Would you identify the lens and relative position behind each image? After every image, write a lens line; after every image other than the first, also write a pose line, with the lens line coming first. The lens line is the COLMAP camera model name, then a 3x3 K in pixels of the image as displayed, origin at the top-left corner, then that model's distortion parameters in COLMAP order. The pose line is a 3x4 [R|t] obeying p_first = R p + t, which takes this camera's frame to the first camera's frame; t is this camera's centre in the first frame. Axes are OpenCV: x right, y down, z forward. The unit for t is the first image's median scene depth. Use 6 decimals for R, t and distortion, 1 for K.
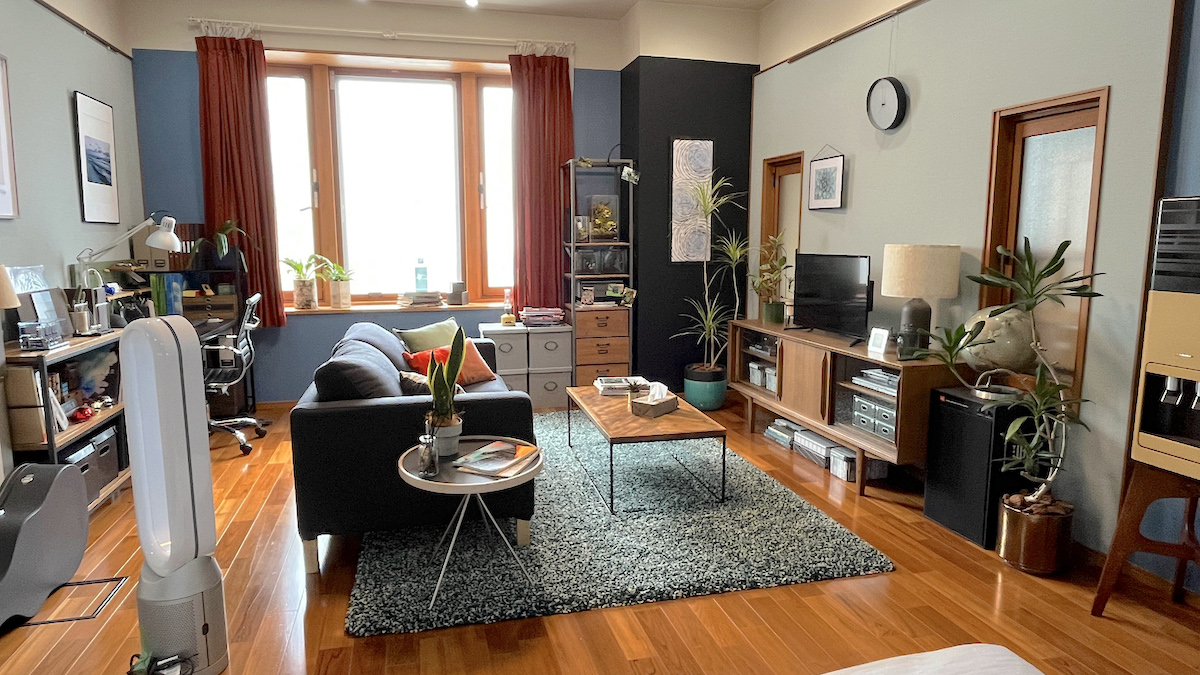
lens RADIAL K [[732.1, 0, 600.0], [0, 732.1, 337.5], [0, 0, 1]] dist [-0.001980, 0.000088]
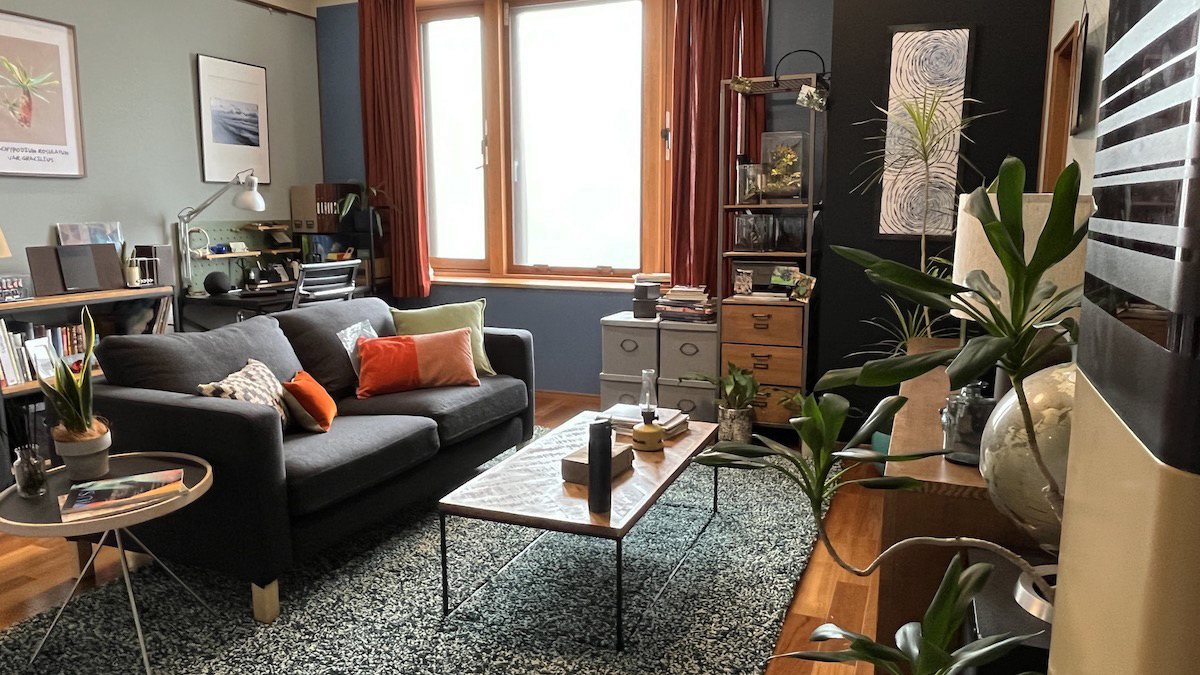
lens RADIAL K [[819.5, 0, 600.0], [0, 819.5, 337.5], [0, 0, 1]] dist [-0.003365, -0.003446]
pose [[0.796062, 0.094679, -0.597763, 0.414225], [-0.083230, 0.995430, 0.046824, -0.036913], [0.599465, 0.012477, 0.800304, 0.381129]]
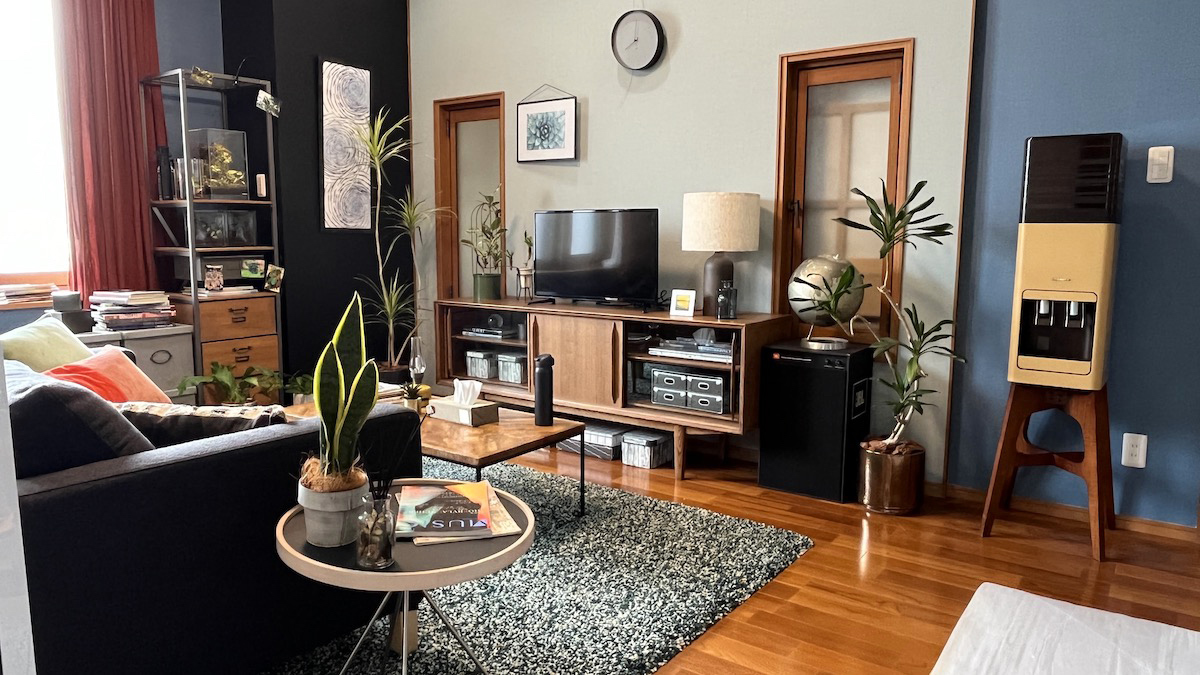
lens RADIAL K [[819.5, 0, 600.0], [0, 819.5, 337.5], [0, 0, 1]] dist [-0.003365, -0.003446]
pose [[0.773907, -0.079380, 0.628305, -0.268337], [0.084124, 0.996207, 0.022242, 0.012791], [-0.627687, 0.035642, 0.777649, 0.241695]]
